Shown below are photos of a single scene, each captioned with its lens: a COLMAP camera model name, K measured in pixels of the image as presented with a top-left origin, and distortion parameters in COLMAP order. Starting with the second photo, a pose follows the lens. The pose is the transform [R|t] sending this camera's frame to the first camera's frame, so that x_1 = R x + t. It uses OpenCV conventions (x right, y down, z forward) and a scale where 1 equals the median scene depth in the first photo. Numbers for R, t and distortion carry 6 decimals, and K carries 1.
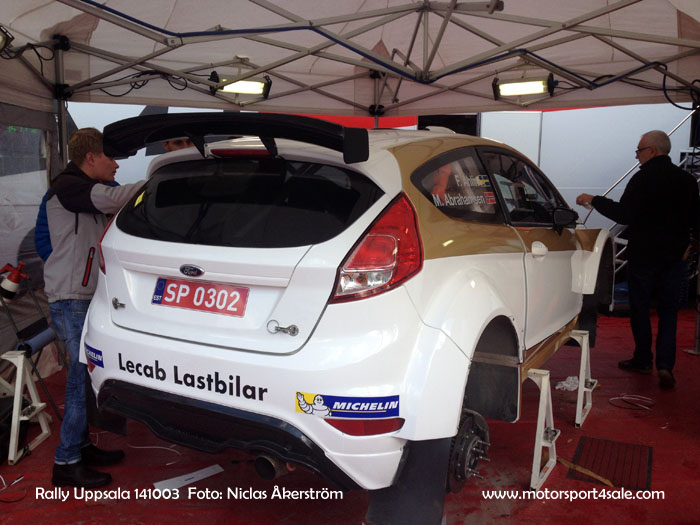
lens RADIAL K [[722.2, 0, 350.6], [0, 722.2, 275.6], [0, 0, 1]] dist [0.135874, -0.425624]
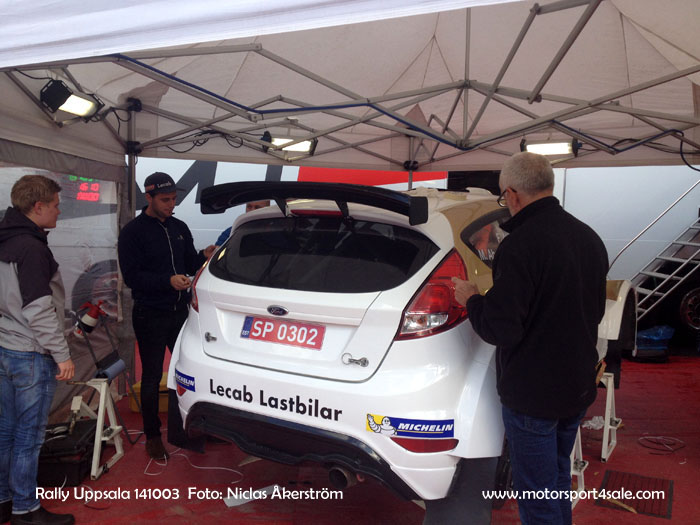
lens RADIAL K [[707.1, 0, 337.2], [0, 707.1, 262.7], [0, 0, 1]] dist [0.122042, -0.369327]
pose [[0.998558, 0.017705, -0.050670, -0.056929], [-0.021556, 0.996837, -0.076492, 0.001694], [0.049156, 0.077474, 0.995782, -0.158345]]
